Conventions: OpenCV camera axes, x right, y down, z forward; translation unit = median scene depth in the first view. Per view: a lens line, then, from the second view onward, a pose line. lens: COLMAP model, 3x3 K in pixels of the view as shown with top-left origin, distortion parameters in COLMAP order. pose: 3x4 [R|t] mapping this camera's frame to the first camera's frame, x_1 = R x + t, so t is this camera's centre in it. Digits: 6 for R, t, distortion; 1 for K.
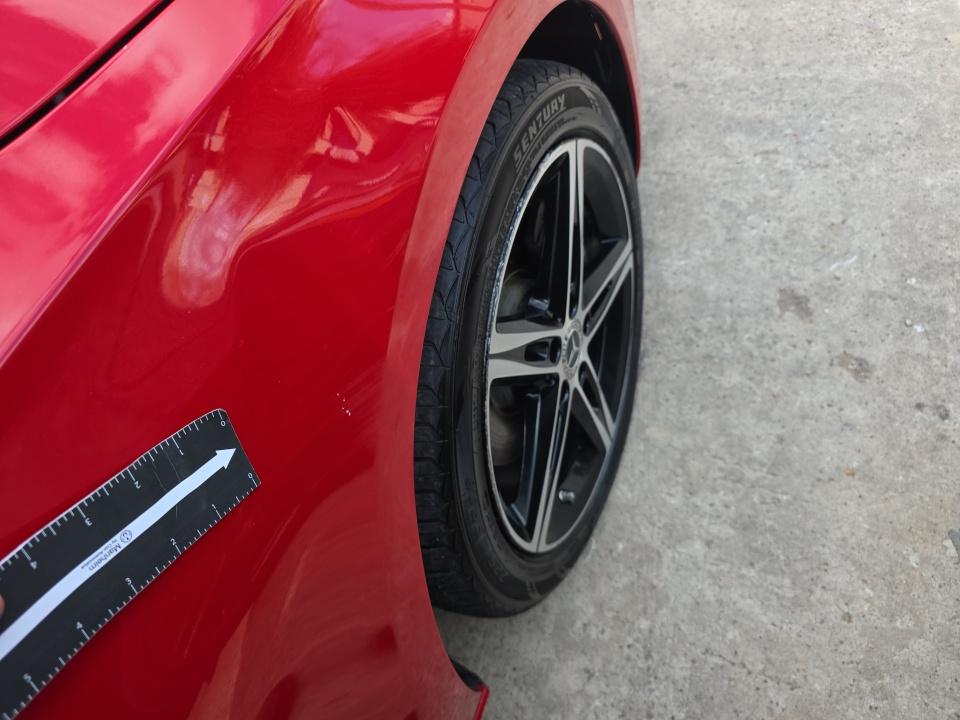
lens RADIAL K [[647.8, 0, 476.2], [0, 647.8, 358.1], [0, 0, 1]] dist [0.017512, -0.027141]
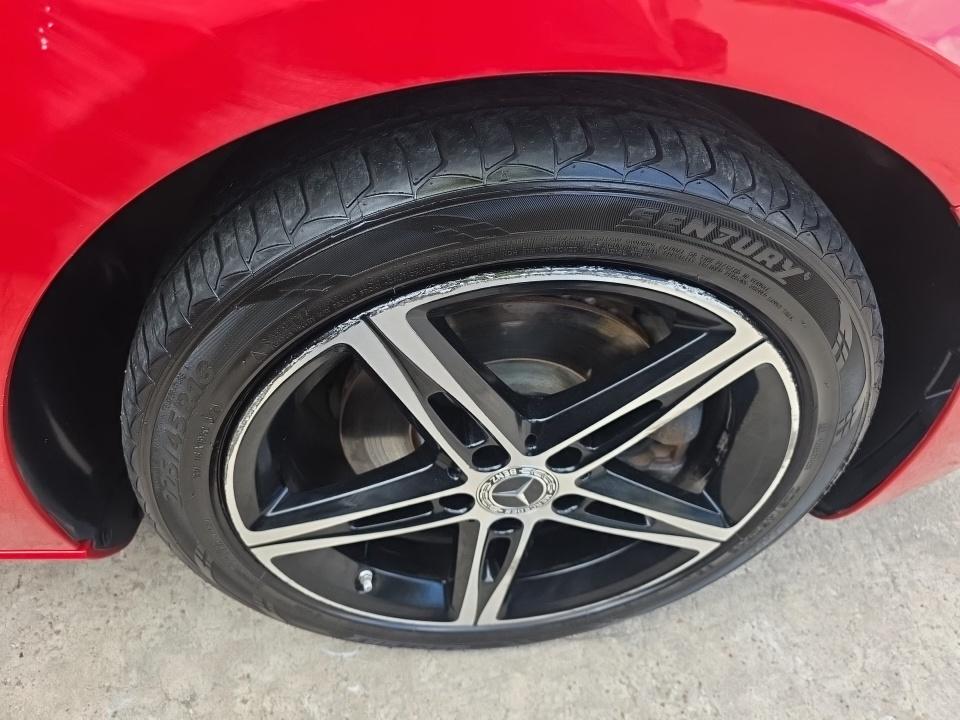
lens RADIAL K [[647.8, 0, 478.9], [0, 647.8, 364.1], [0, 0, 1]] dist [0.017512, -0.027141]
pose [[0.384382, 0.856672, -0.344041, 0.236979], [-0.884658, 0.448333, 0.127974, -0.121204], [0.263877, 0.255168, 0.930193, 0.250492]]
